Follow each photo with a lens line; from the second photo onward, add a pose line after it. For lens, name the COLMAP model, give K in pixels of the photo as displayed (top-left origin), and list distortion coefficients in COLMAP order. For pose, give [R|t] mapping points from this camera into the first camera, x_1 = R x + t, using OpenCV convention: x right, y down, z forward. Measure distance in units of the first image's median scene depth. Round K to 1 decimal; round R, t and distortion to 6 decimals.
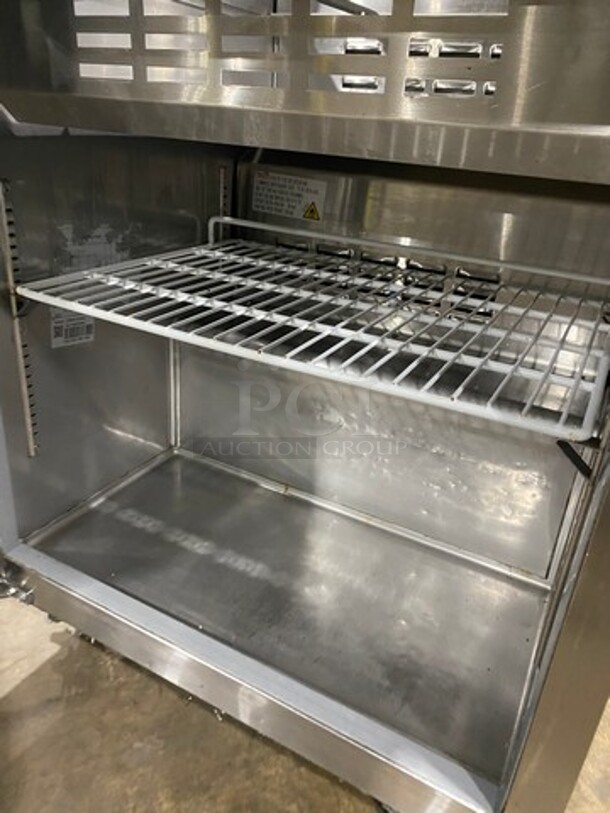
lens RADIAL K [[617.7, 0, 300.7], [0, 617.7, 406.6], [0, 0, 1]] dist [0.004188, 0.001217]
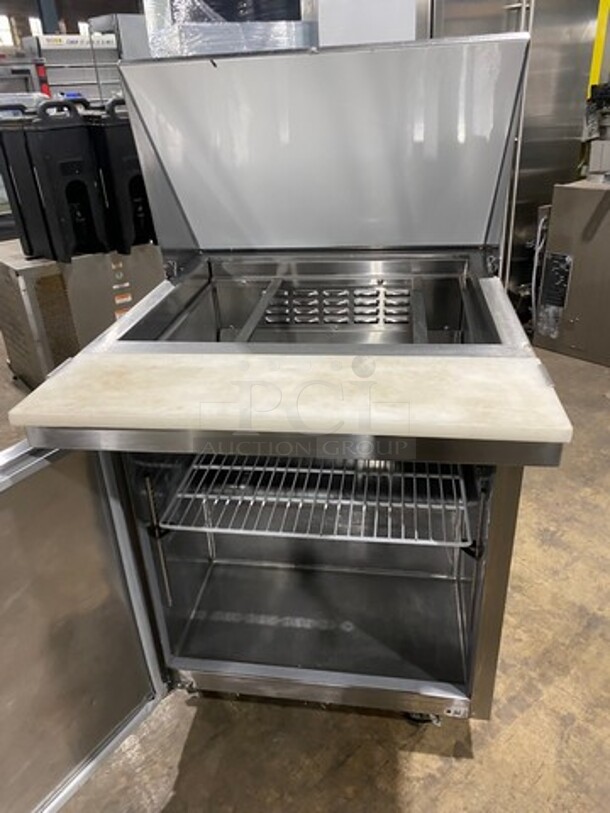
lens RADIAL K [[617.7, 0, 308.3], [0, 617.7, 404.2], [0, 0, 1]] dist [0.004188, 0.001217]
pose [[0.931754, -0.252875, 0.260553, -0.354646], [0.240966, 0.967455, 0.077236, -0.453478], [-0.271604, -0.009180, 0.962365, -0.659771]]
